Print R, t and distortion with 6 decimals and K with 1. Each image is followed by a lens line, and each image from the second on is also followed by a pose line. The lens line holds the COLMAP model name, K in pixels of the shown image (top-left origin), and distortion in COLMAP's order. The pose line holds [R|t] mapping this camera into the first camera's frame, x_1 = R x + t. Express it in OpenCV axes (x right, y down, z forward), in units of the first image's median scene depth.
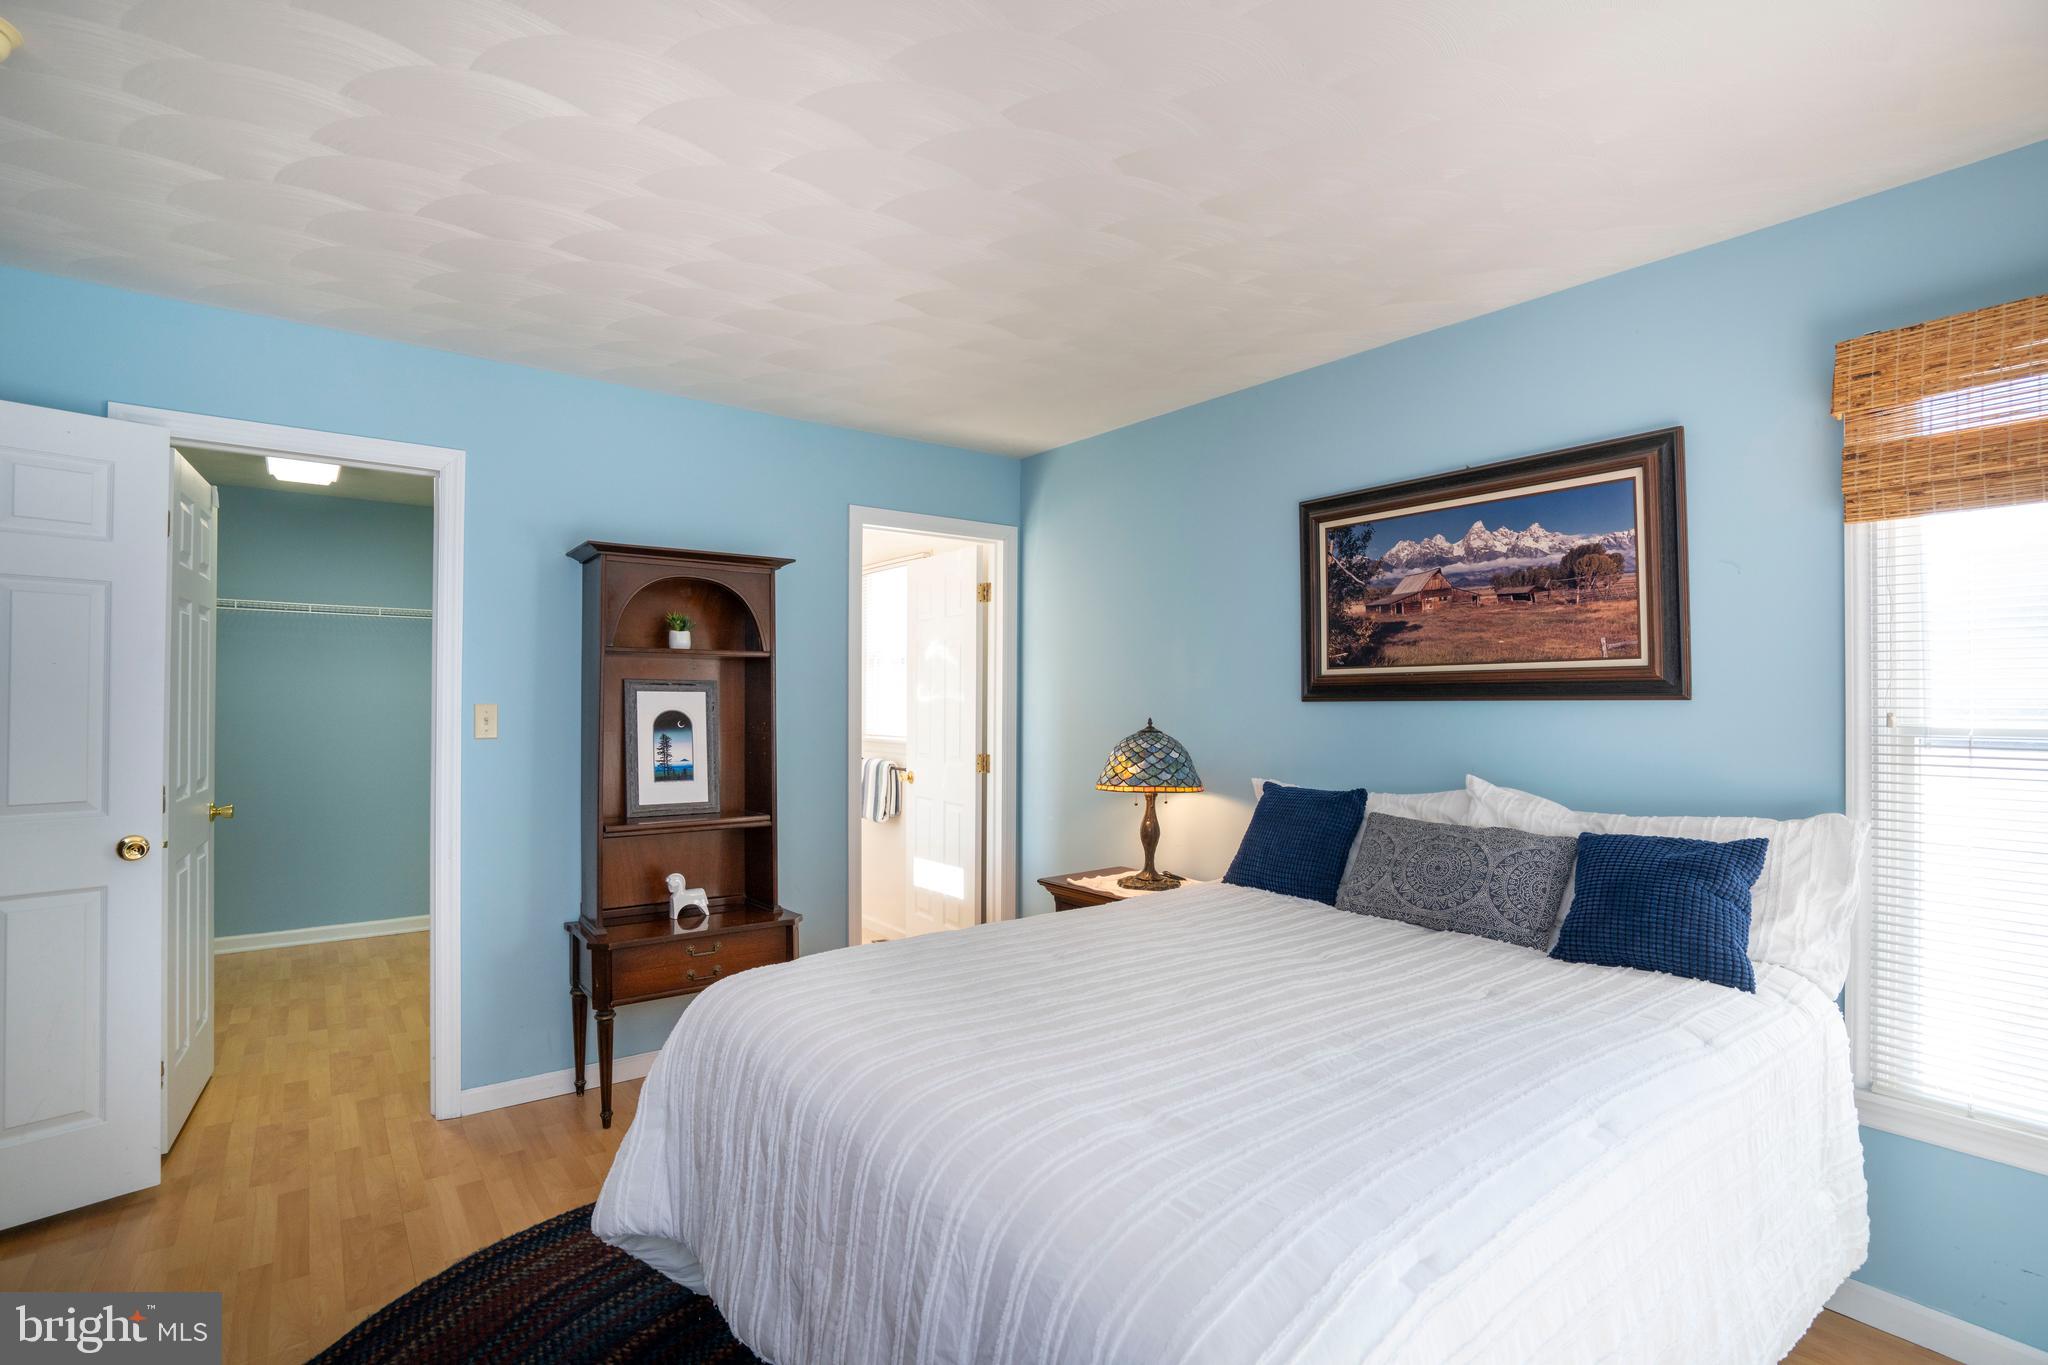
lens RADIAL K [[940.0, 0, 1017.8], [0, 940.0, 694.2], [0, 0, 1]] dist [-0.070705, 0.027041]
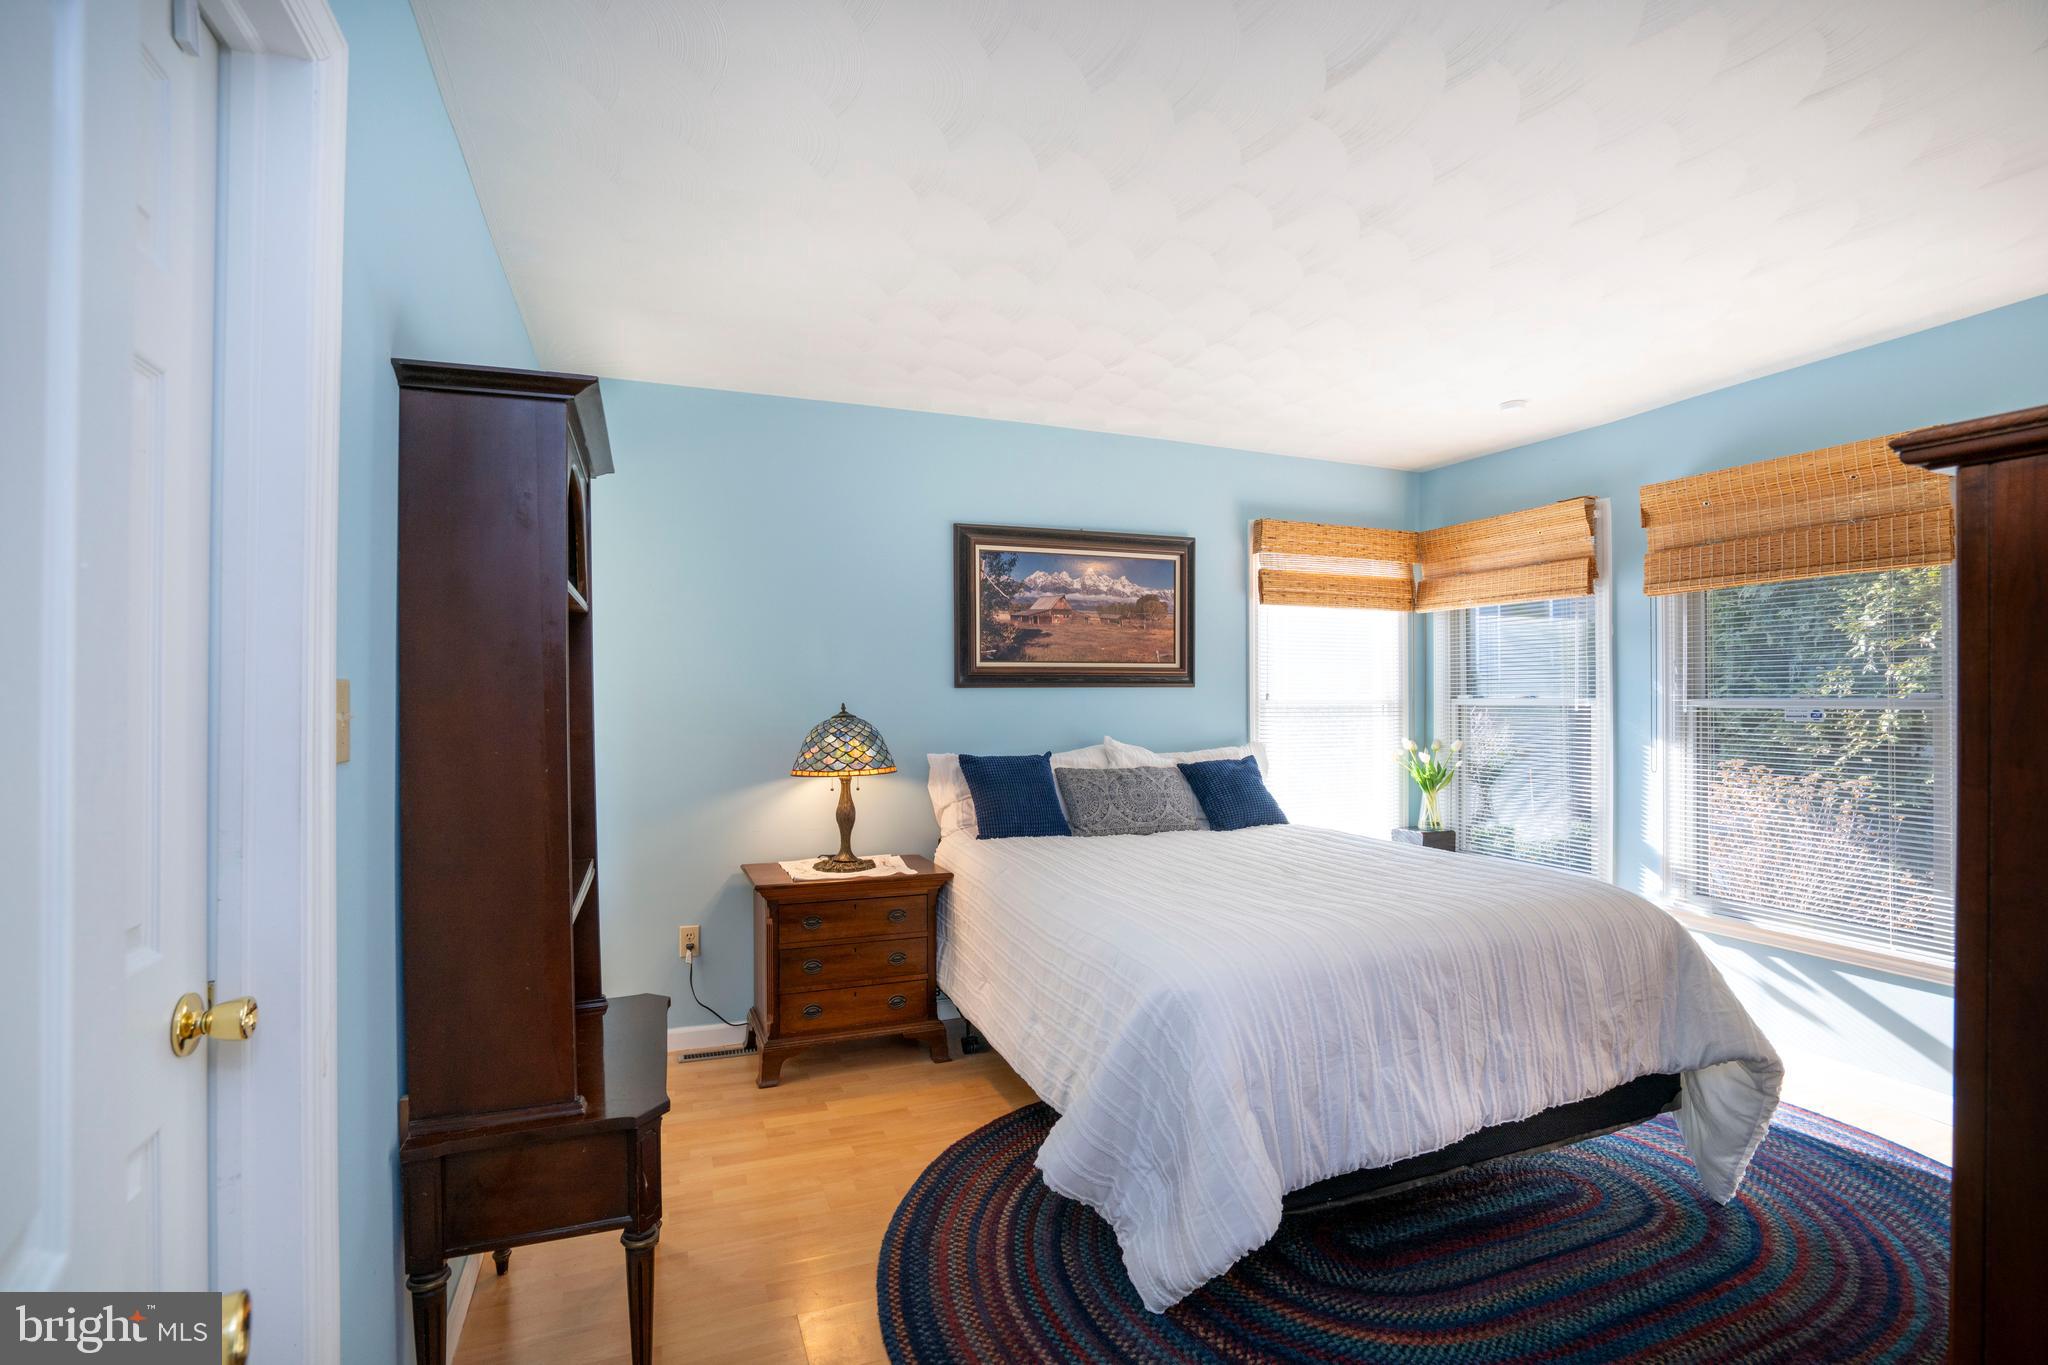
lens RADIAL K [[940.0, 0, 1017.8], [0, 940.0, 694.2], [0, 0, 1]] dist [-0.070705, 0.027041]
pose [[0.282227, 0.004372, 0.959338, -0.945707], [-0.003922, 0.999987, -0.003403, 0.022564], [-0.959340, -0.002802, 0.282240, 0.648967]]
